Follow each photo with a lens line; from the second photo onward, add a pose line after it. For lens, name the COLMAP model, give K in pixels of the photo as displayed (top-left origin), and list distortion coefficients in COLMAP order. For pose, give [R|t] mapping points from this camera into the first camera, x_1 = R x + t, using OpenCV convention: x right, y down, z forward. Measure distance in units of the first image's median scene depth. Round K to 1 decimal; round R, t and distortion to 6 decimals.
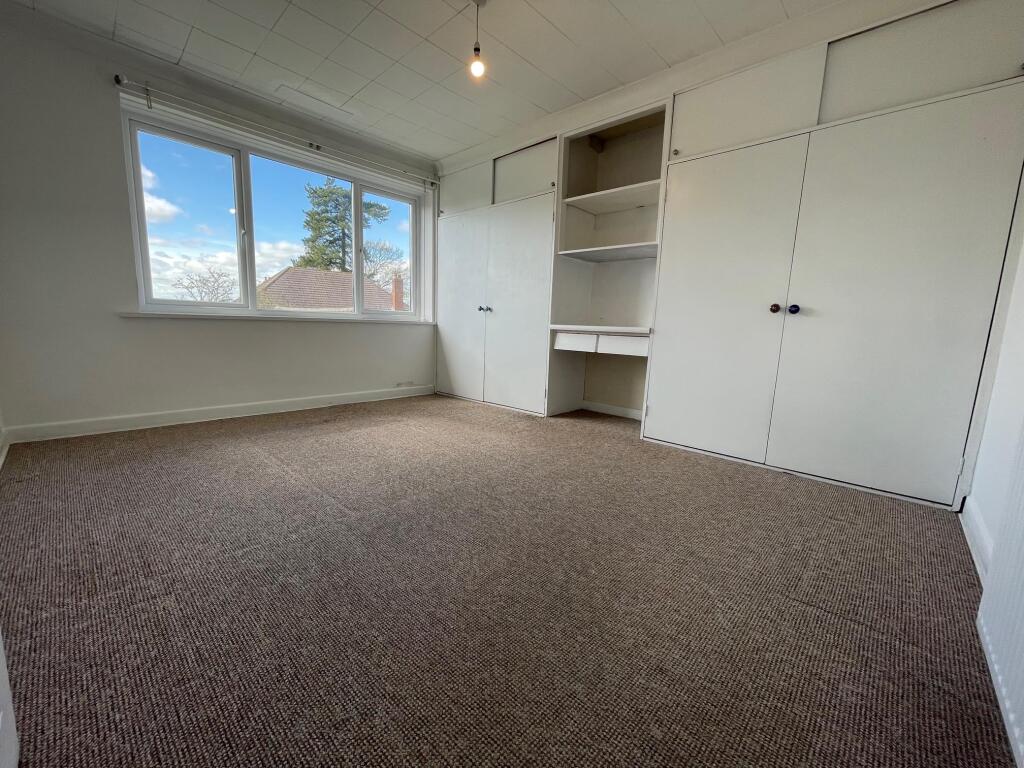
lens RADIAL K [[410.6, 0, 519.6], [0, 410.6, 386.1], [0, 0, 1]] dist [0.002968, -0.000173]
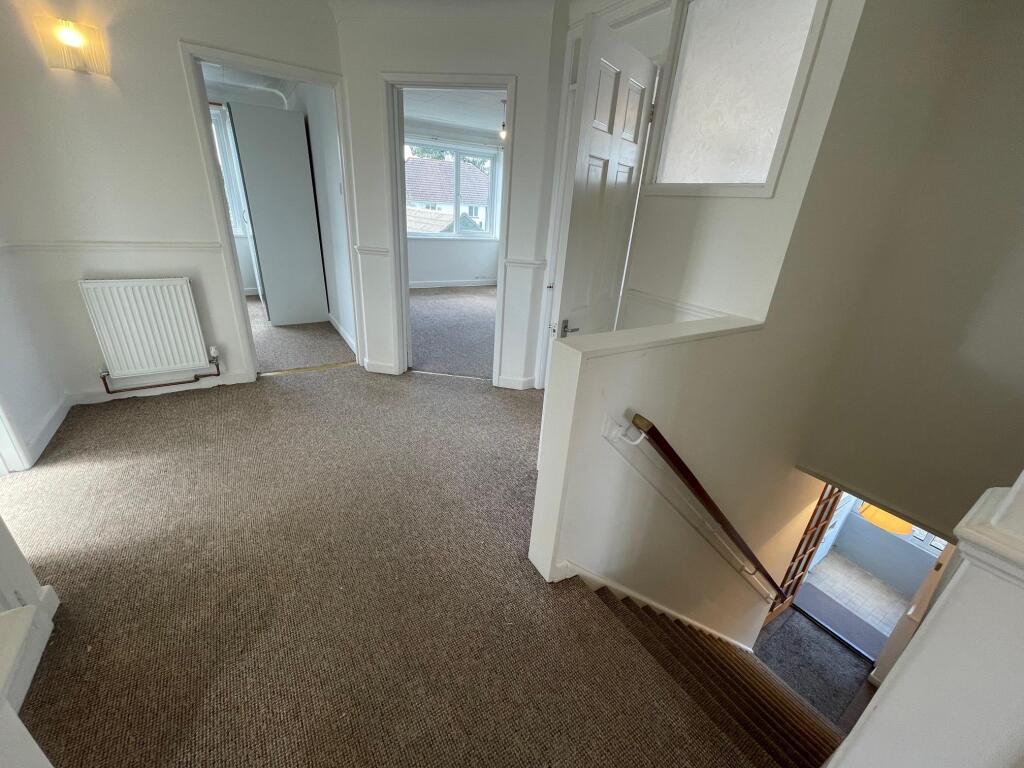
lens RADIAL K [[410.6, 0, 513.3], [0, 410.6, 384.2], [0, 0, 1]] dist [0.002968, -0.000173]
pose [[0.964344, 0.131135, -0.229880, 0.296816], [-0.072047, 0.965884, 0.248750, -0.011235], [0.254657, -0.223318, 0.940893, -0.653374]]
